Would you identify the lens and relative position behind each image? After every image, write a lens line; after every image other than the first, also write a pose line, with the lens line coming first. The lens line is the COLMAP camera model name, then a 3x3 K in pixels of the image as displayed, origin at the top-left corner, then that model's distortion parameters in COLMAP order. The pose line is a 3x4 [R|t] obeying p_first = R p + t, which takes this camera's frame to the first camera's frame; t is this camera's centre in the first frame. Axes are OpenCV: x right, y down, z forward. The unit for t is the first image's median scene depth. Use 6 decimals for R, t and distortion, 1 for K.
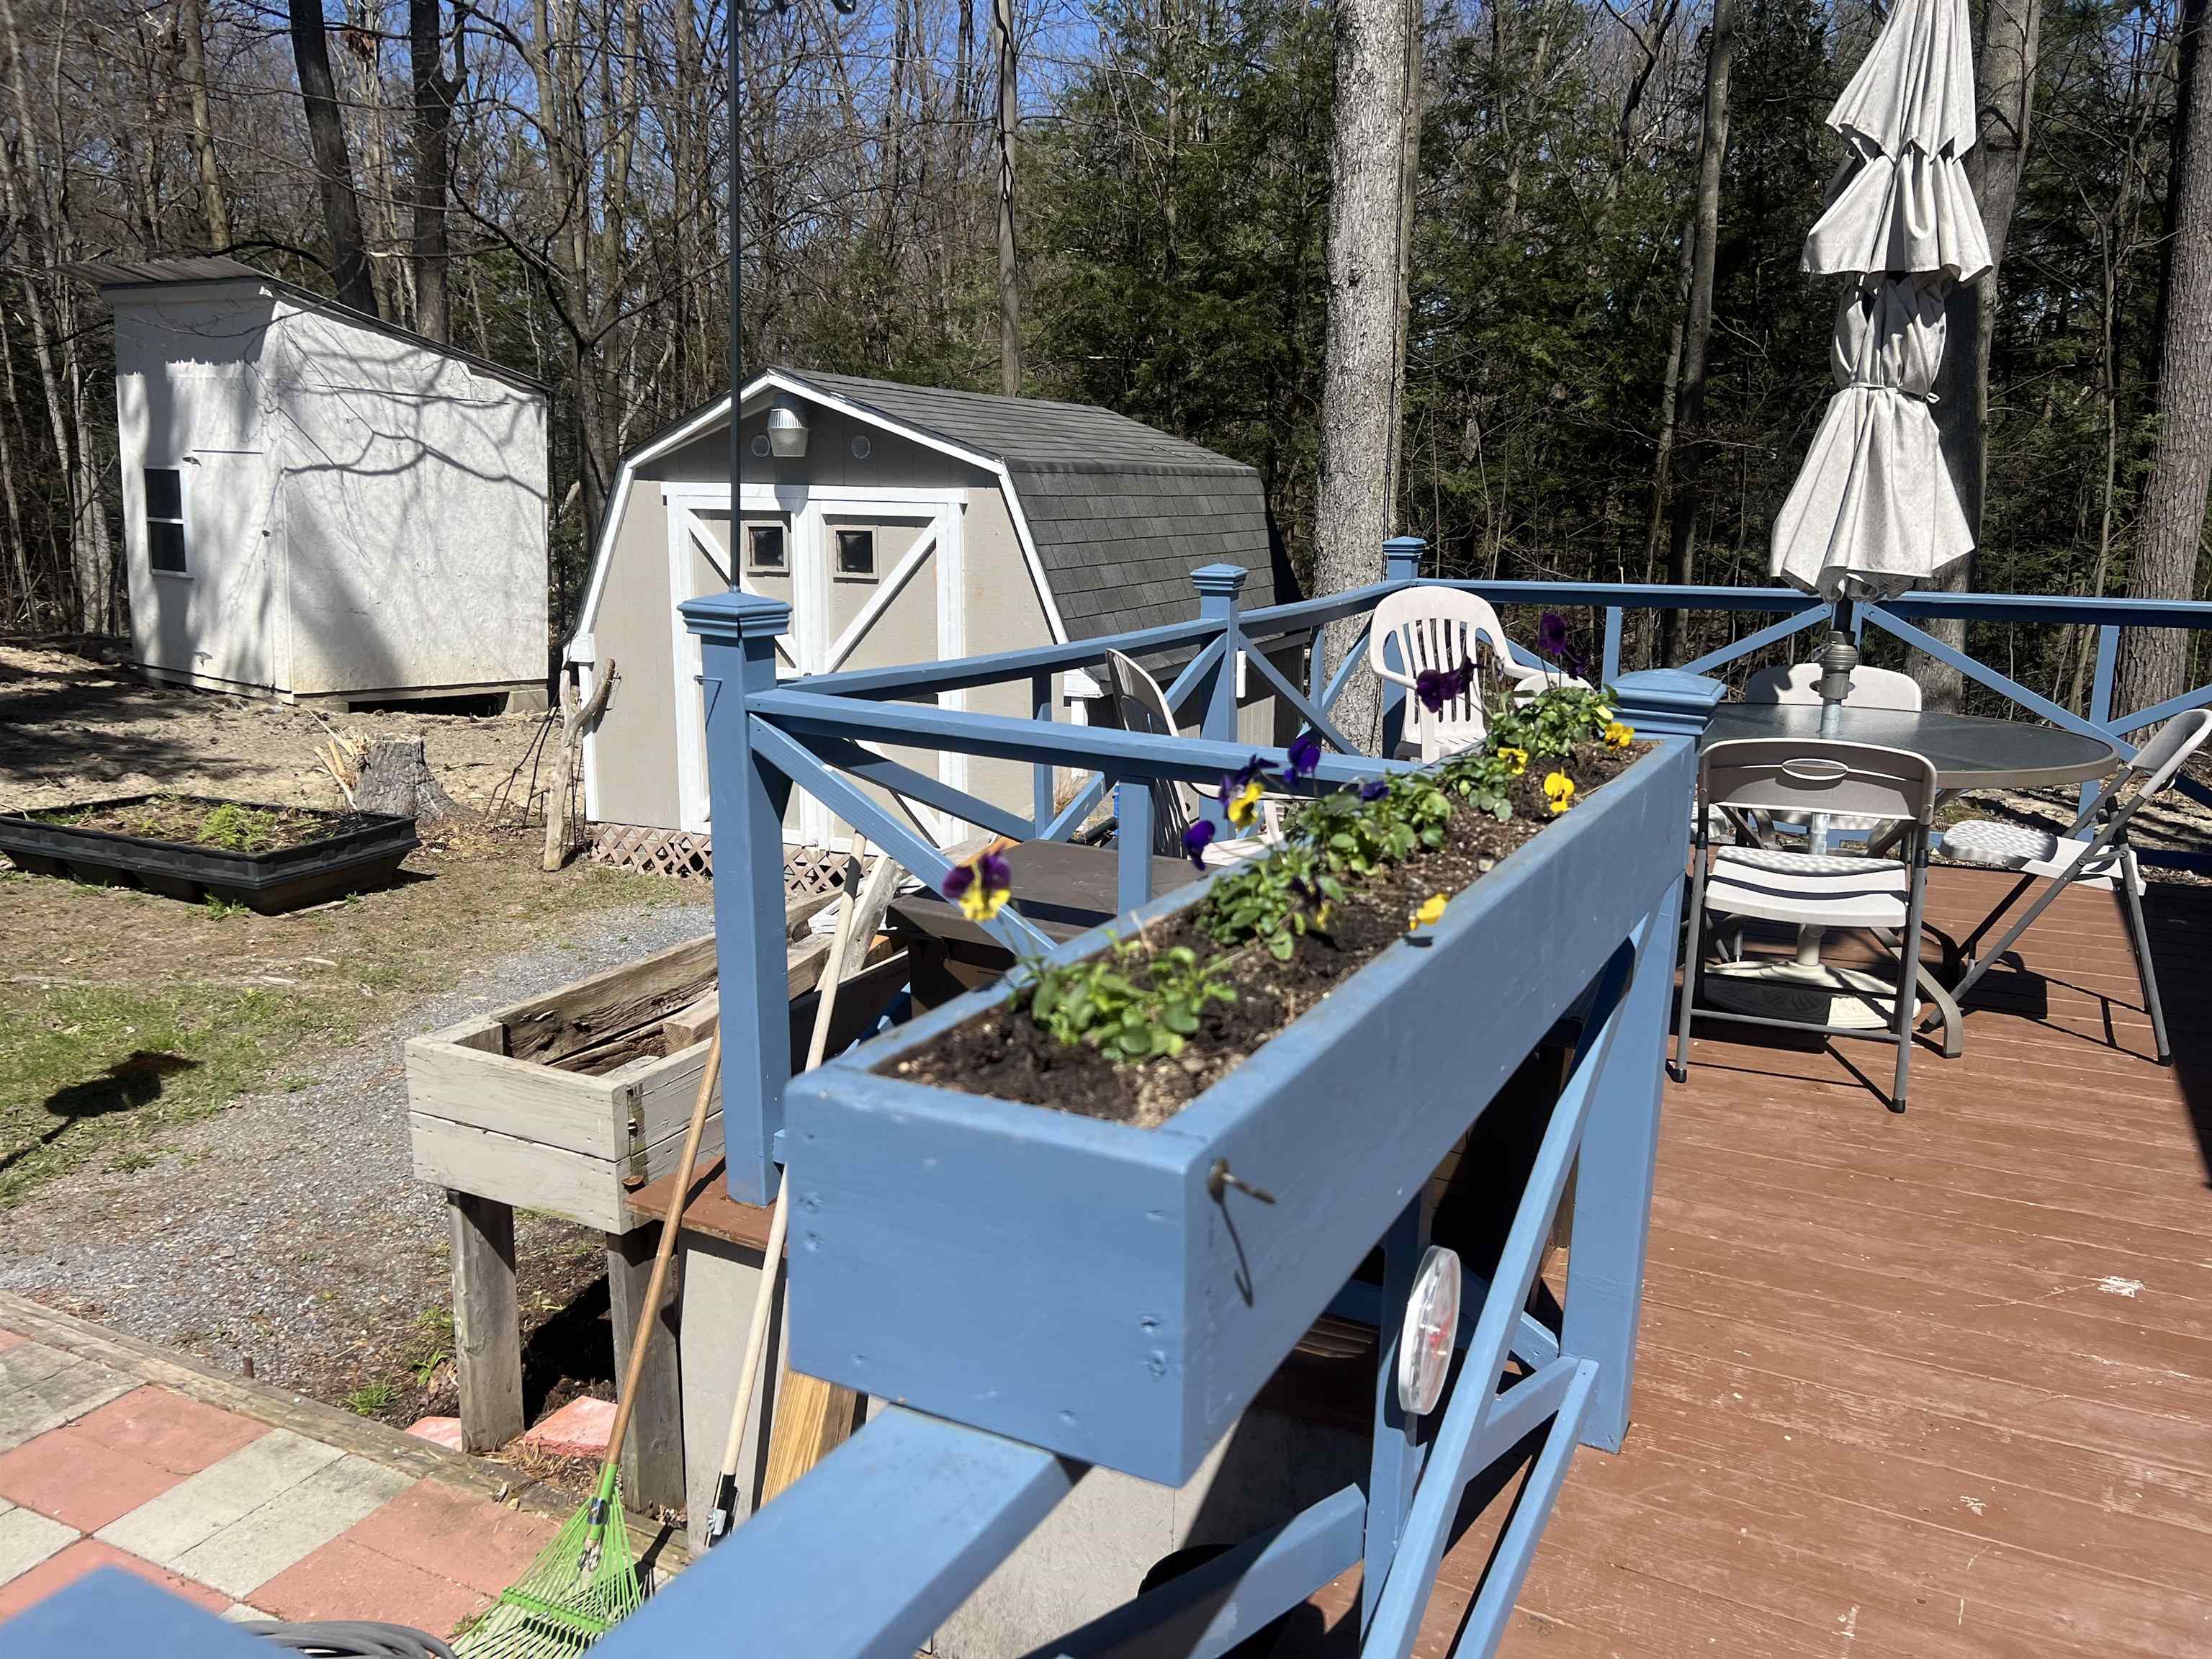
lens RADIAL K [[1698.0, 0, 1101.3], [0, 1698.0, 837.8], [0, 0, 1]] dist [0.071281, -0.098521]
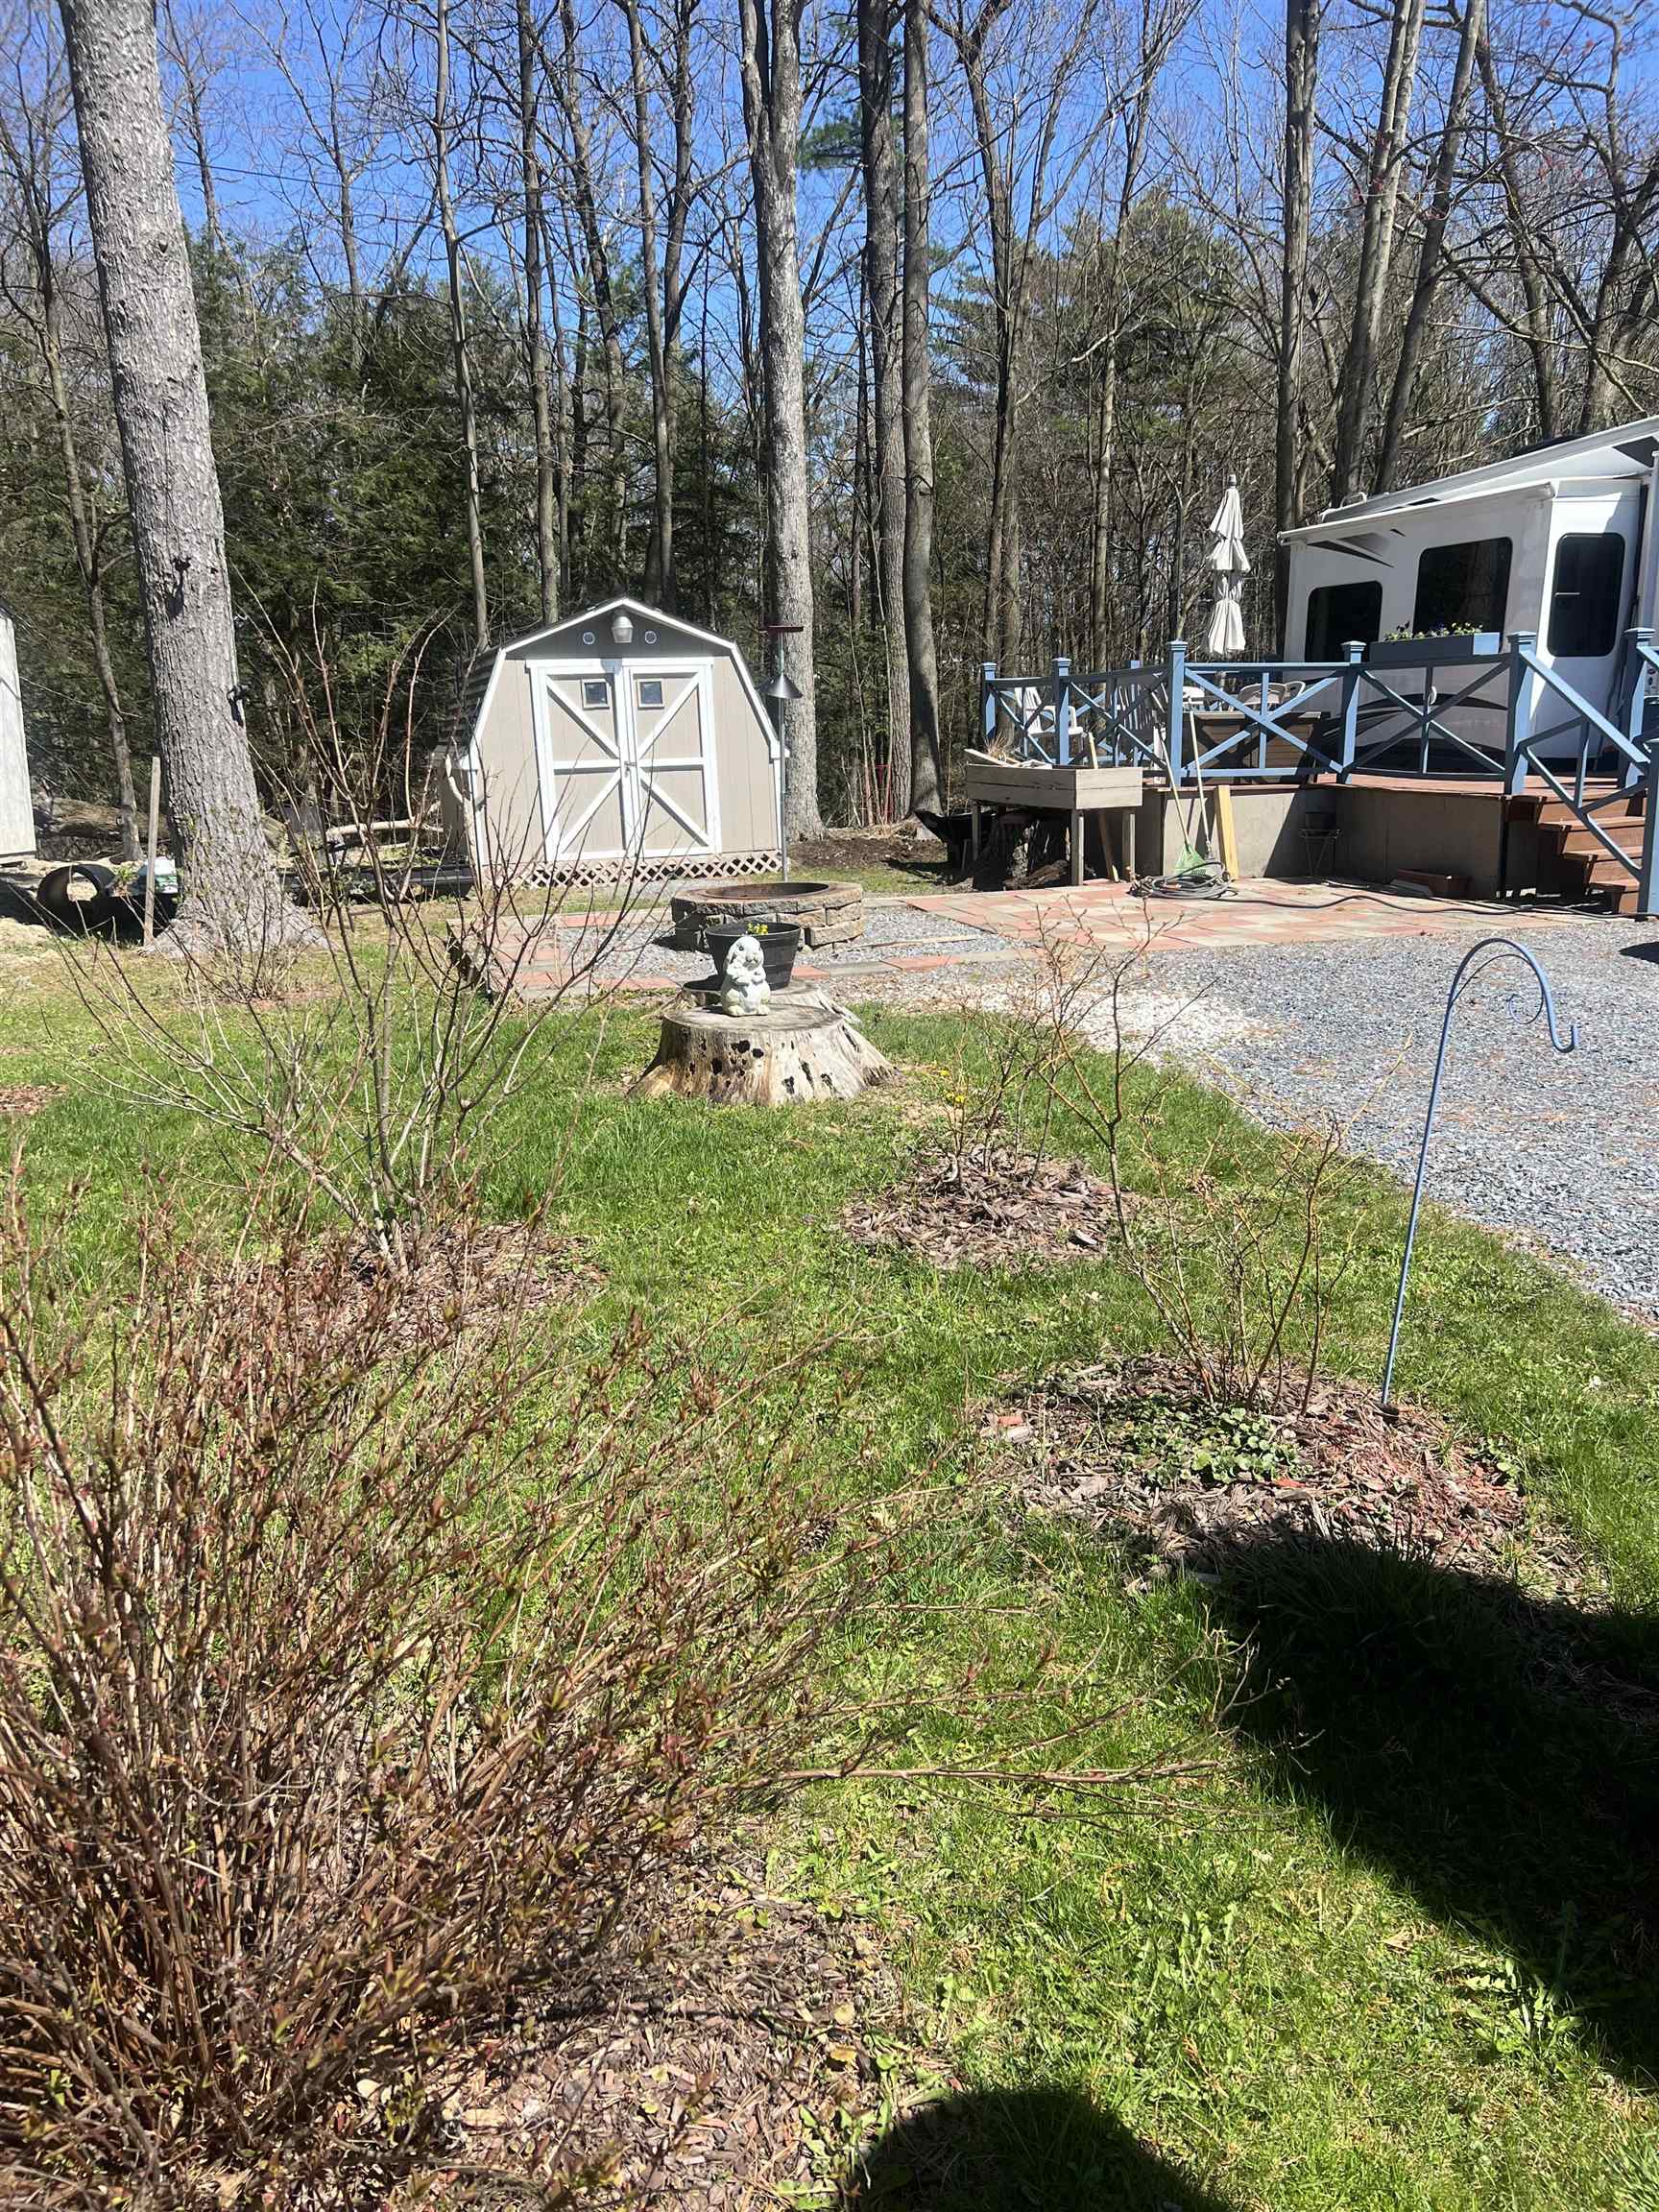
lens RADIAL K [[1662.8, 0, 829.1], [0, 1662.8, 1094.9], [0, 0, 1]] dist [0.074039, -0.090569]
pose [[0.736886, -0.184019, 0.650489, -0.960736], [0.176015, 0.981276, 0.078203, 0.119875], [-0.652700, 0.056869, 0.755479, -0.381572]]
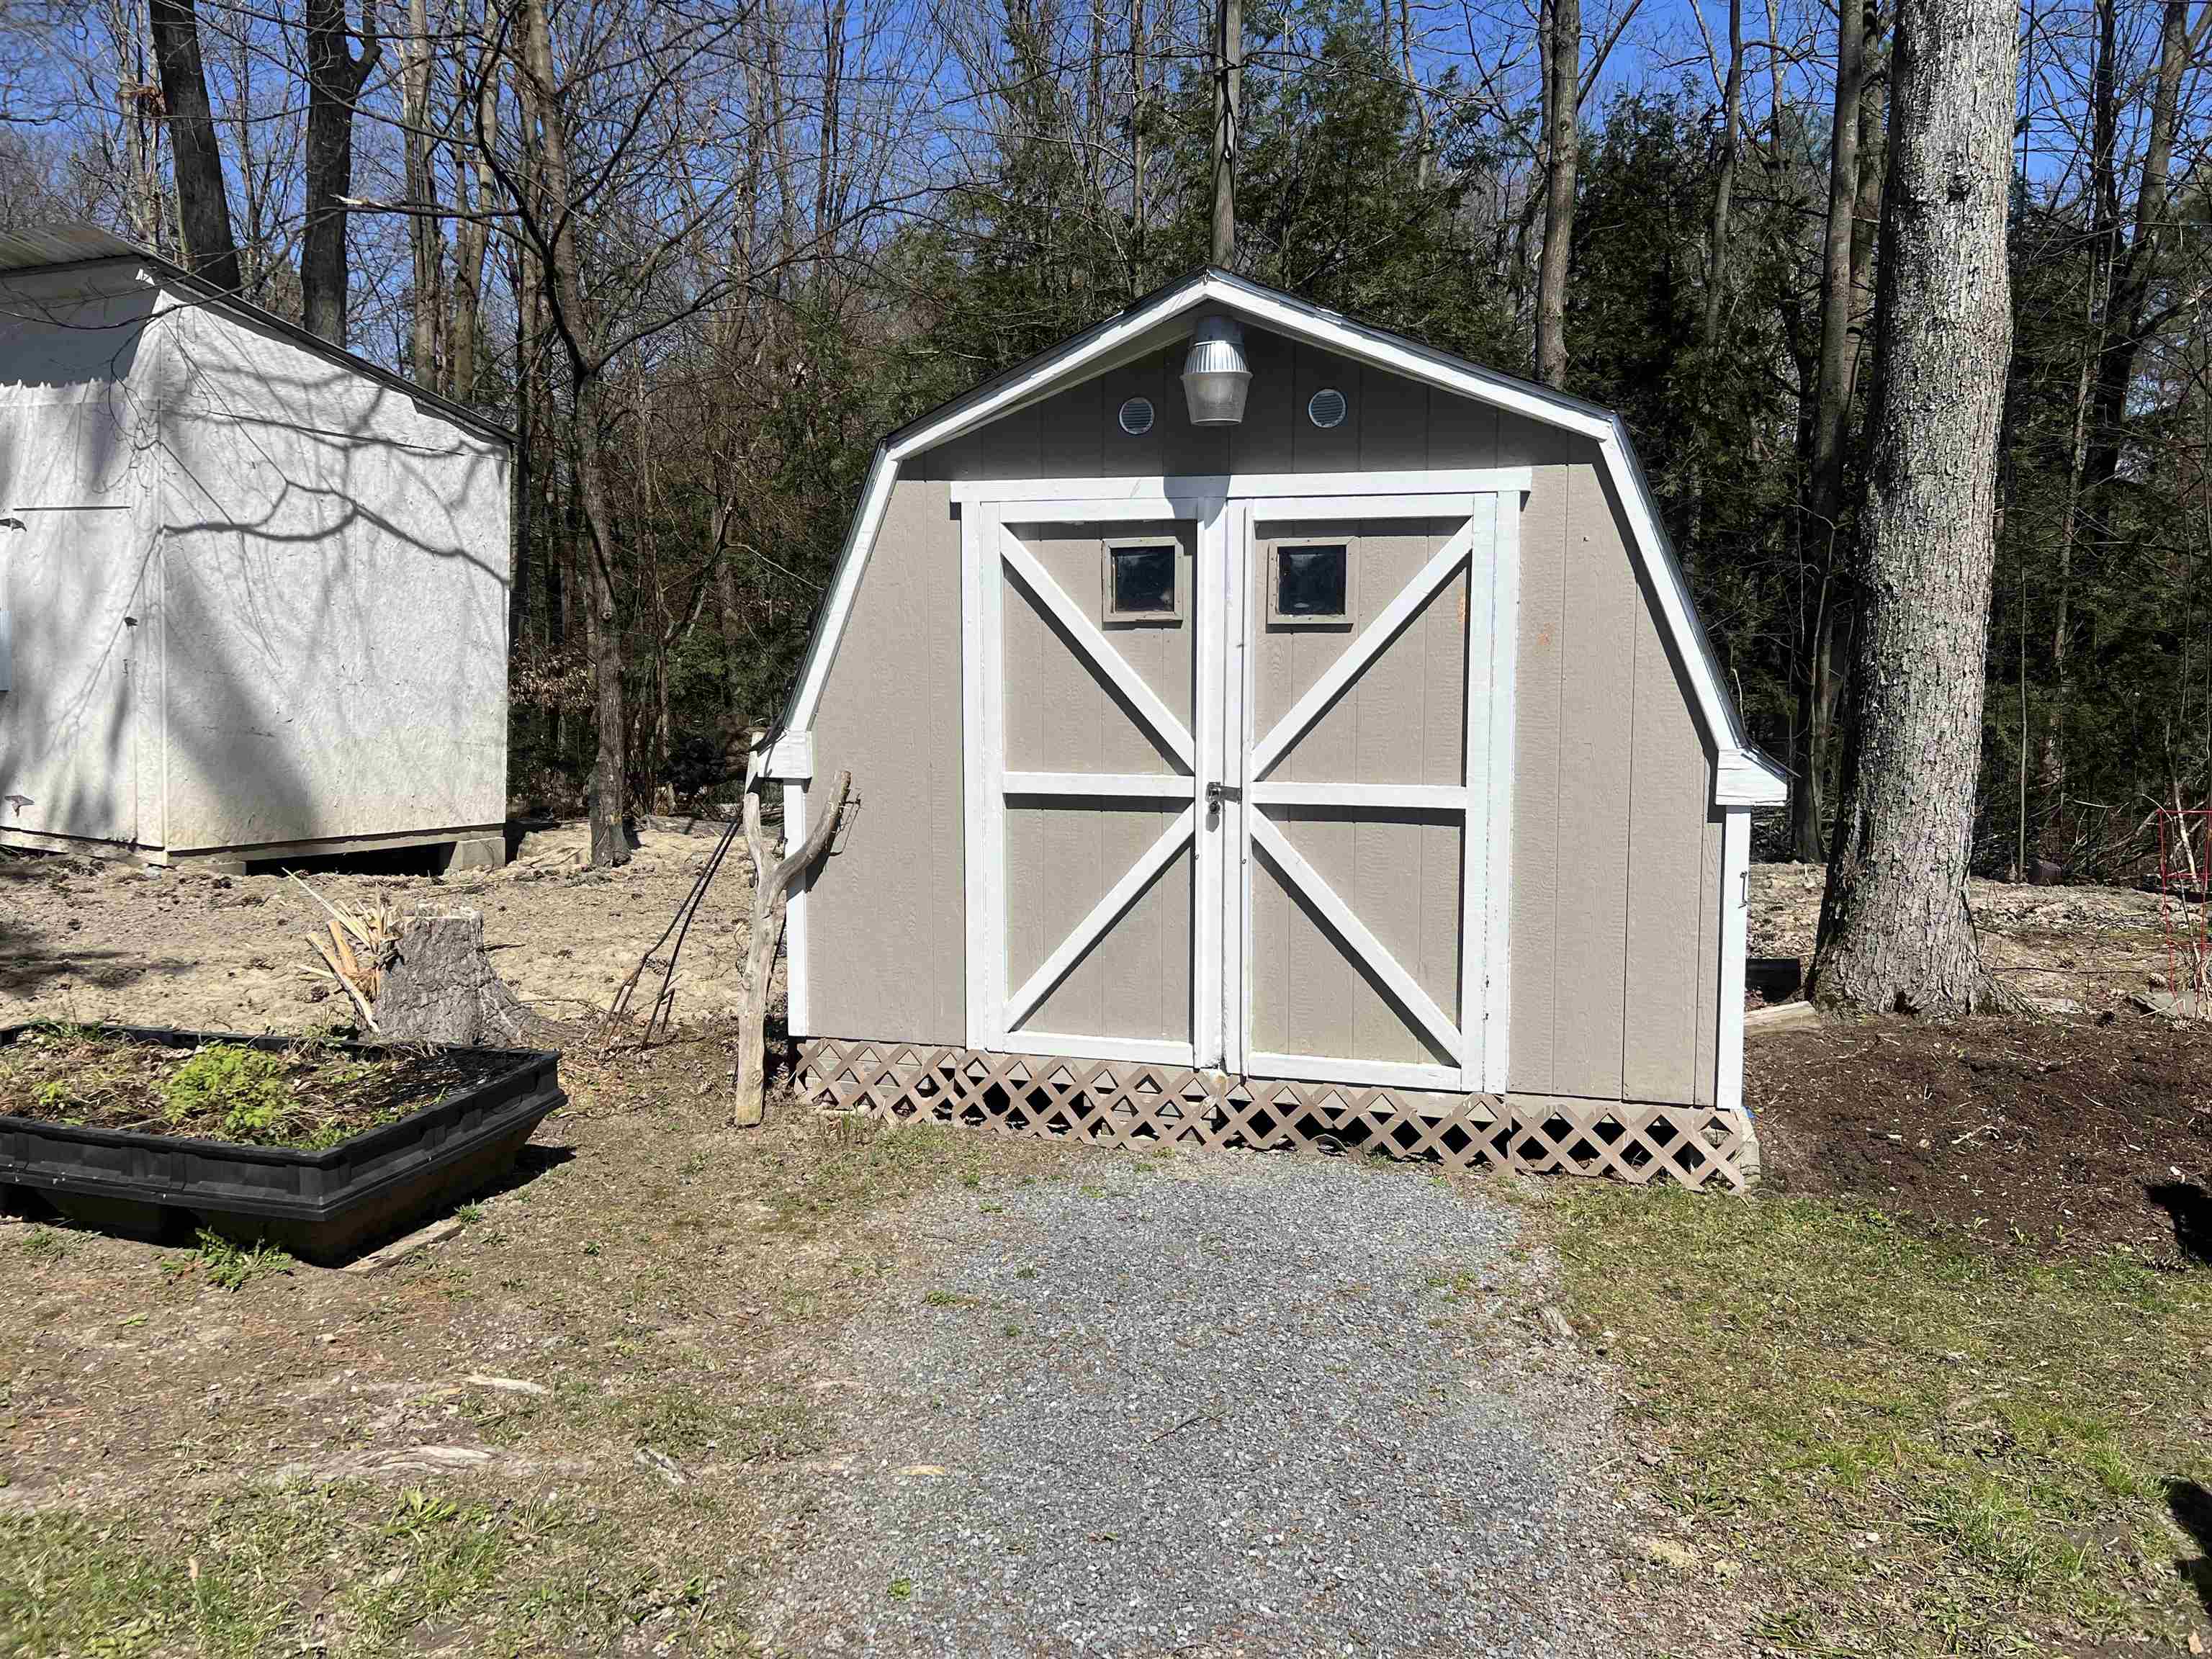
lens RADIAL K [[1662.8, 0, 1077.1], [0, 1662.8, 829.0], [0, 0, 1]] dist [0.074039, -0.090569]
pose [[0.989811, -0.024351, 0.140287, -0.232160], [0.036808, 0.995537, -0.086899, -0.023293], [-0.137545, 0.091177, 0.986290, 0.322296]]
